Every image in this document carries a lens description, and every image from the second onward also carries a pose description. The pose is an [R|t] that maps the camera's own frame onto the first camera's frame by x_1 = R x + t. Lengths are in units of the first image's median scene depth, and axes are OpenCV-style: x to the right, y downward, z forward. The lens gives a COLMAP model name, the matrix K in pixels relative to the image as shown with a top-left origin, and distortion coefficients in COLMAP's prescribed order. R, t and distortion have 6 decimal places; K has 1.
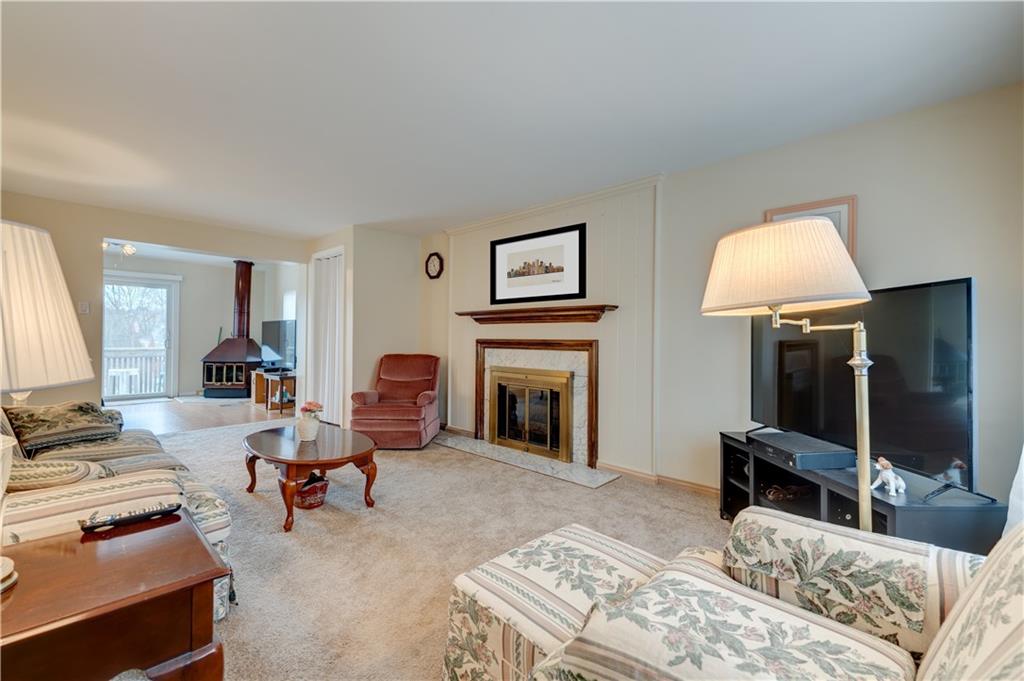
lens RADIAL K [[429.3, 0, 512.0], [0, 429.3, 340.5], [0, 0, 1]] dist [0.027528, -0.006507]
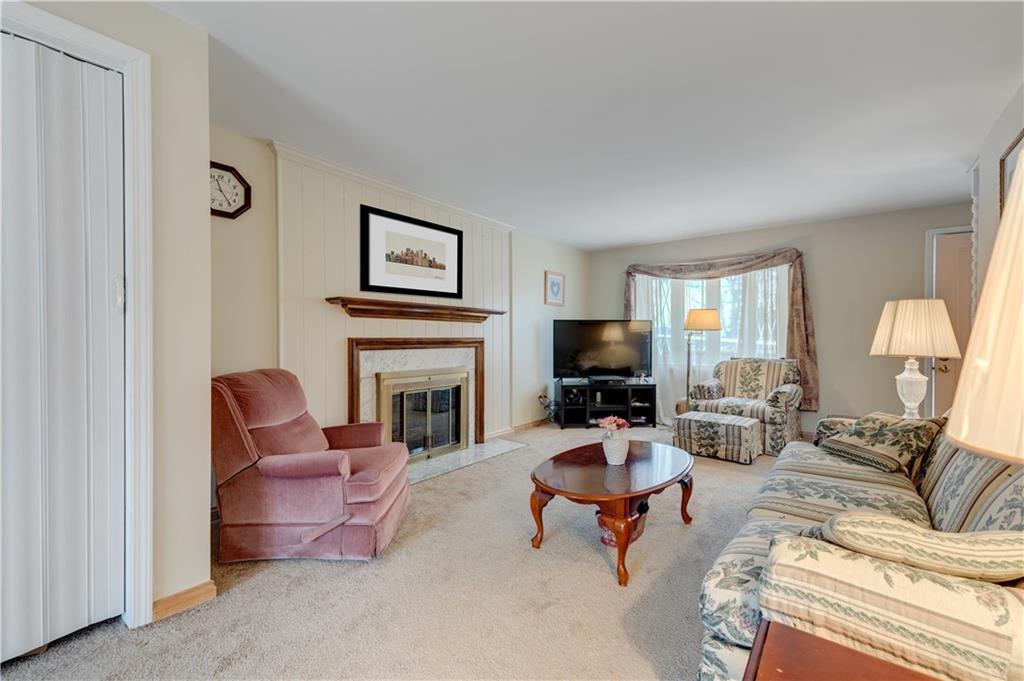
lens RADIAL K [[429.3, 0, 512.0], [0, 429.3, 340.5], [0, 0, 1]] dist [0.027528, -0.006507]
pose [[-0.075110, -0.035149, 0.996556, -0.846014], [-0.007822, 0.999369, 0.034659, -0.027822], [-0.997145, -0.005192, -0.075337, 0.845626]]
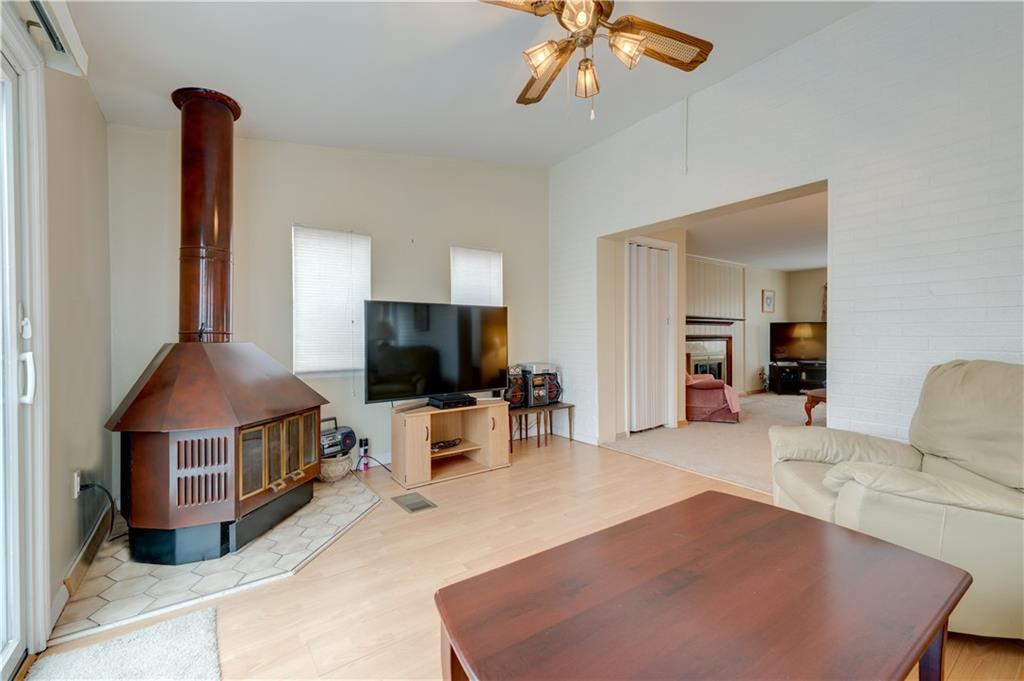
lens RADIAL K [[429.3, 0, 512.0], [0, 429.3, 340.5], [0, 0, 1]] dist [0.027528, -0.006507]
pose [[0.210908, -0.041363, 0.976630, -1.657415], [0.000140, 0.999106, 0.042285, -0.047913], [-0.977506, -0.008782, 0.210725, 1.314093]]
